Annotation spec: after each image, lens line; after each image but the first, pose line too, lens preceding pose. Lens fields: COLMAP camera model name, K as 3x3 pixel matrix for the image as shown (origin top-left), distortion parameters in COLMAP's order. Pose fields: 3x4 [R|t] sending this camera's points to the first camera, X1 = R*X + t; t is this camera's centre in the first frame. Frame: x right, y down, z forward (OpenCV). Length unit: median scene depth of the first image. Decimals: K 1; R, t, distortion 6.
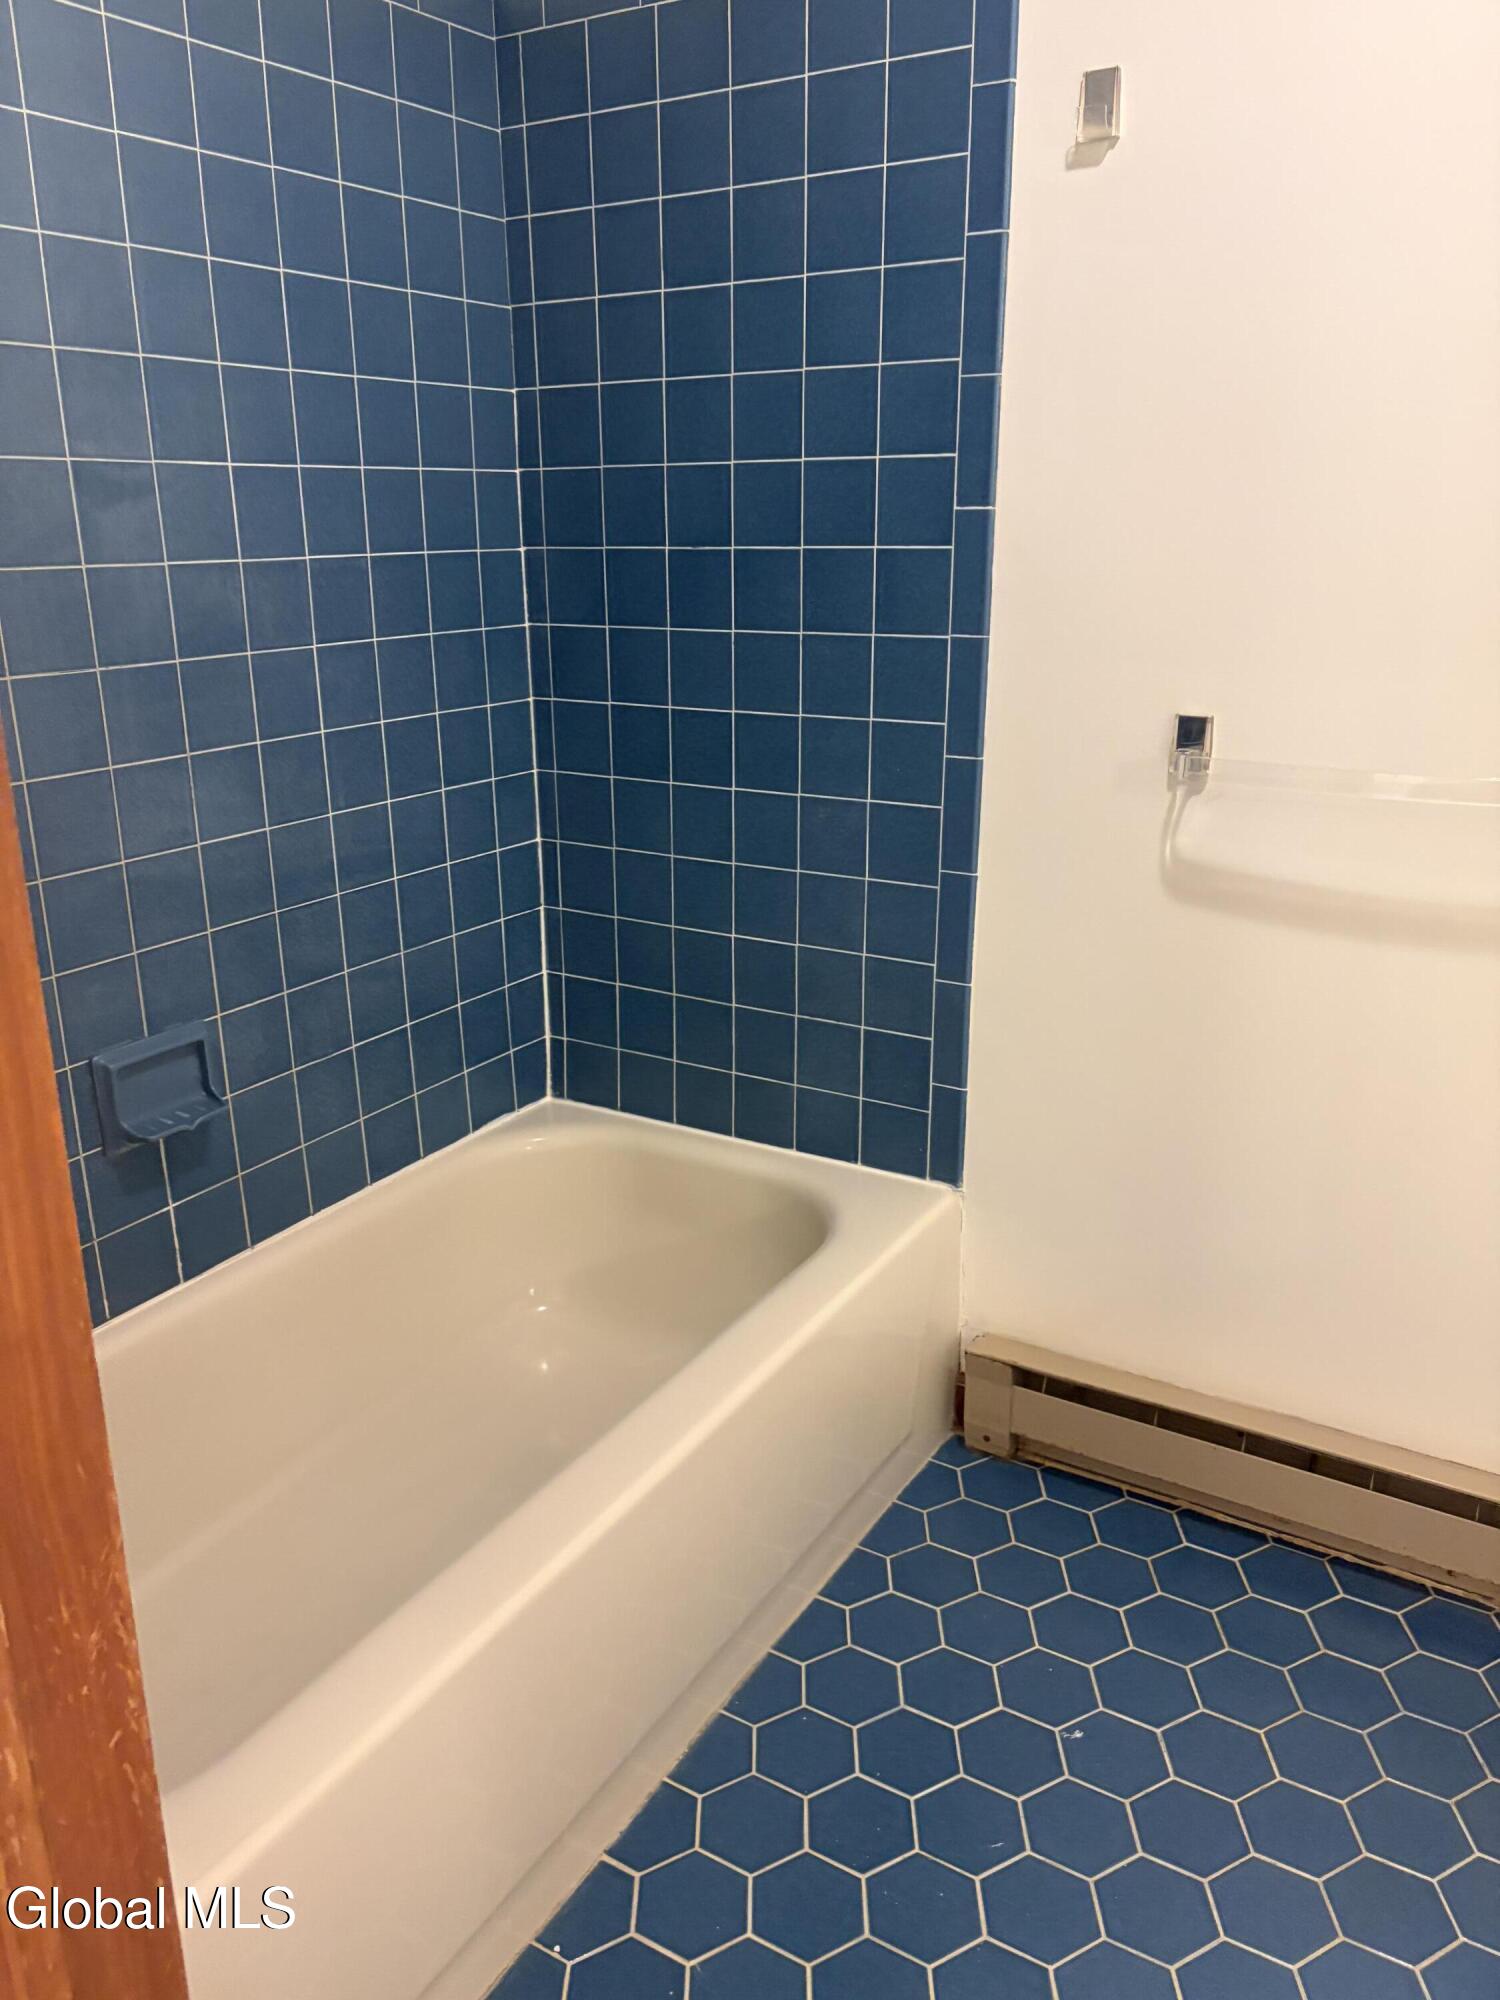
lens RADIAL K [[1473.5, 0, 742.2], [0, 1473.5, 998.6], [0, 0, 1]] dist [0.018673, -0.033975]
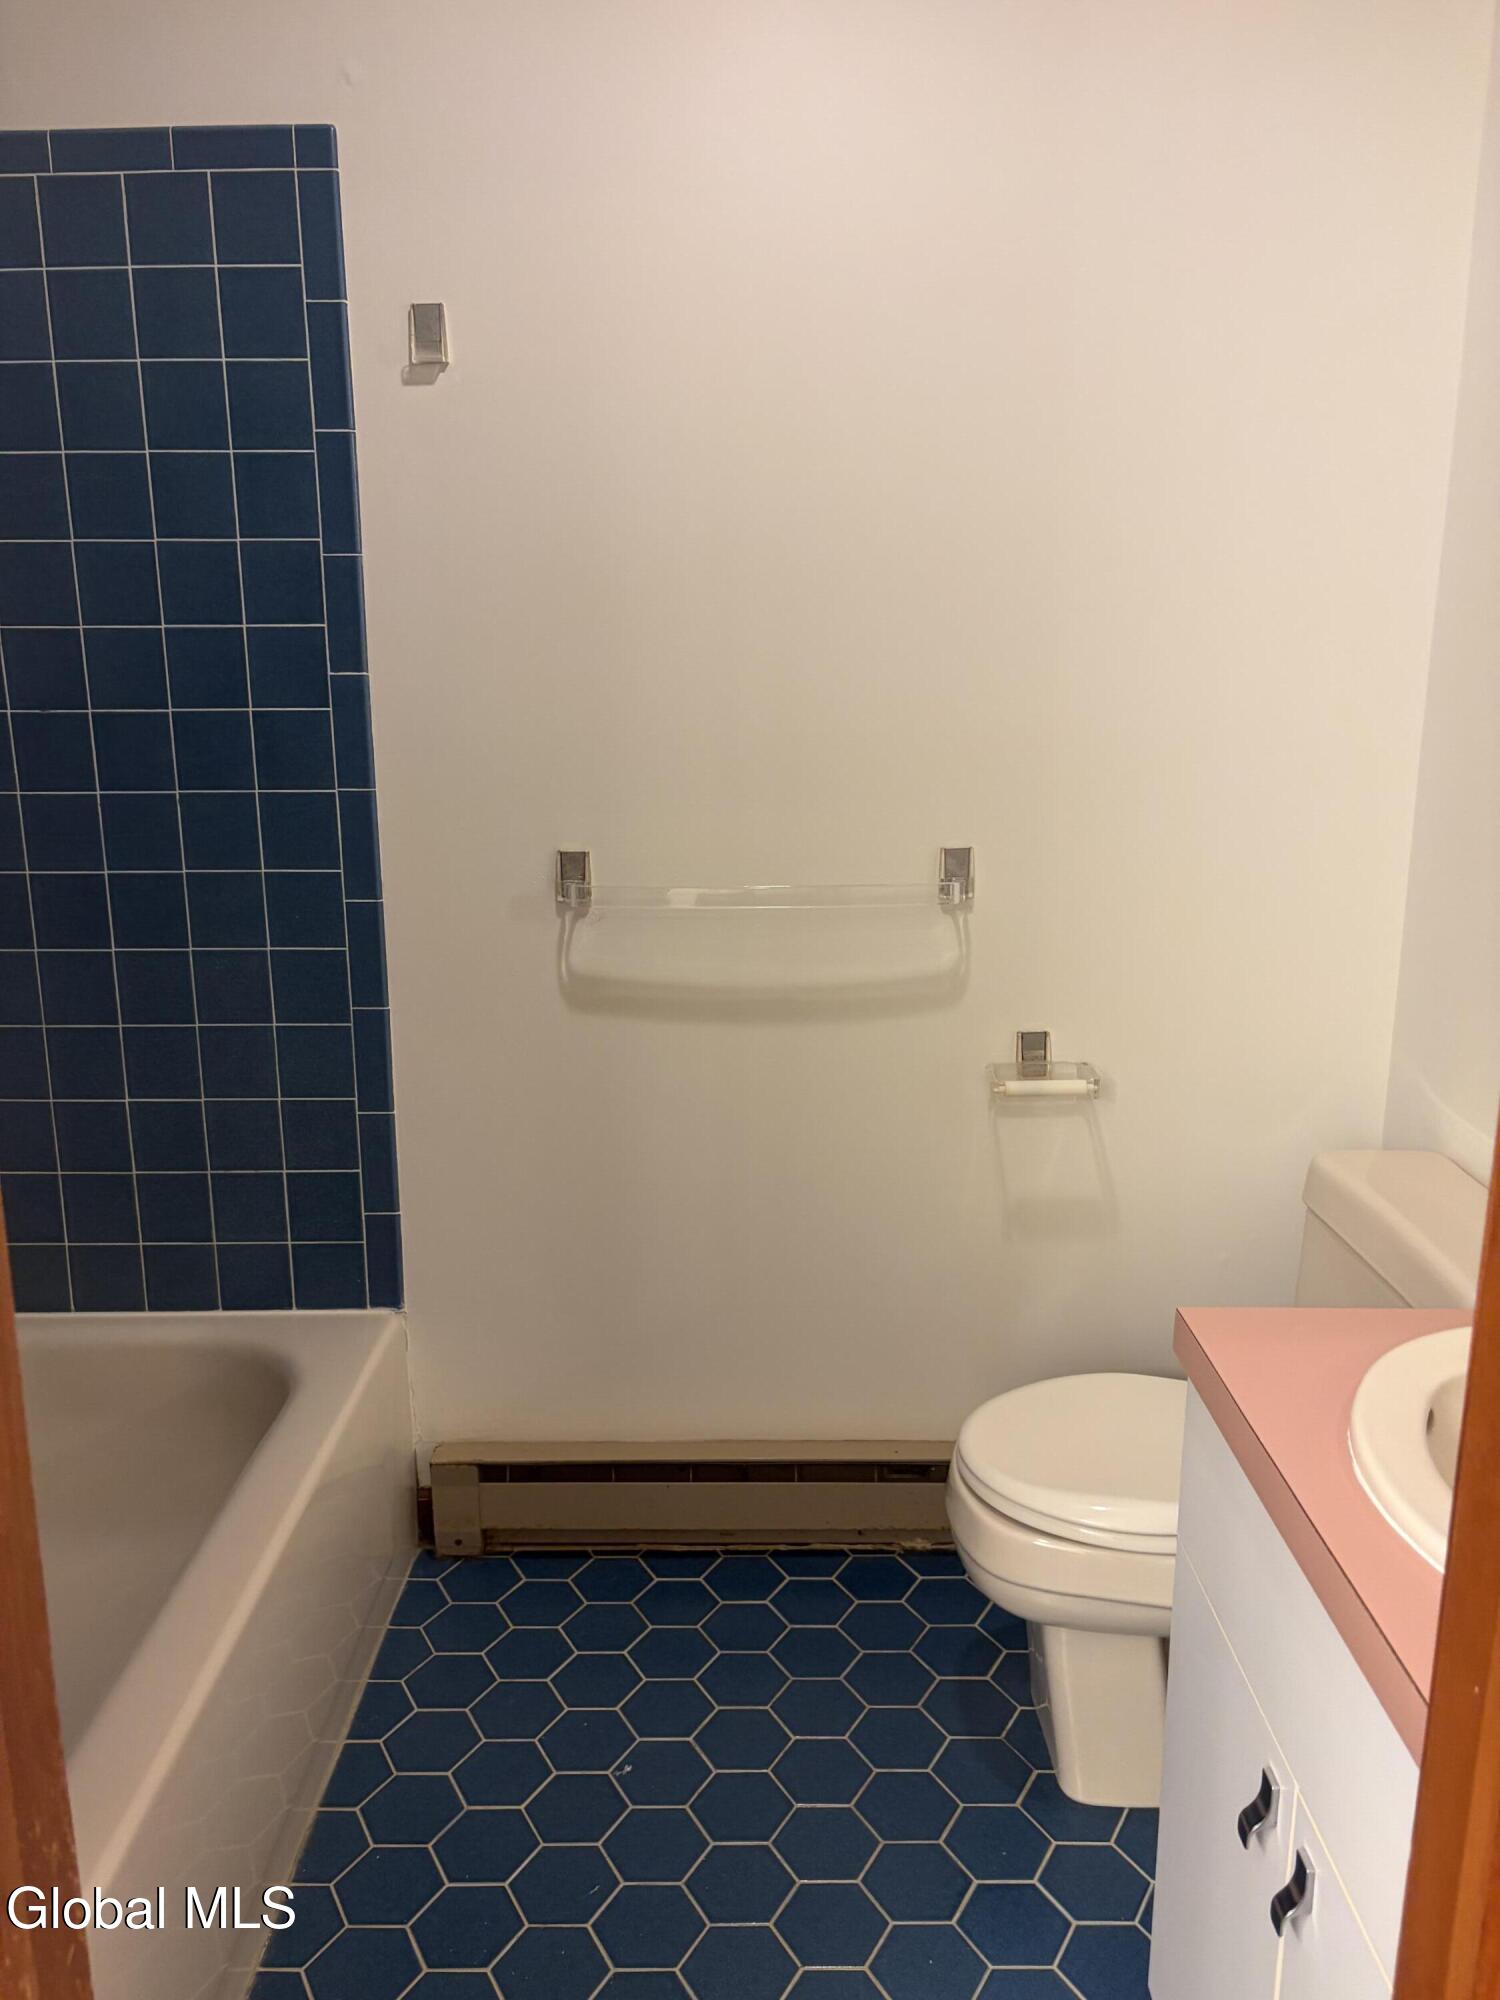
lens RADIAL K [[1473.5, 0, 738.9], [0, 1473.5, 1002.5], [0, 0, 1]] dist [0.018673, -0.033975]
pose [[0.855943, -0.110399, 0.505147, -0.168629], [0.153162, 0.987231, -0.043767, -0.003295], [-0.493866, 0.114831, 0.861923, -0.045989]]
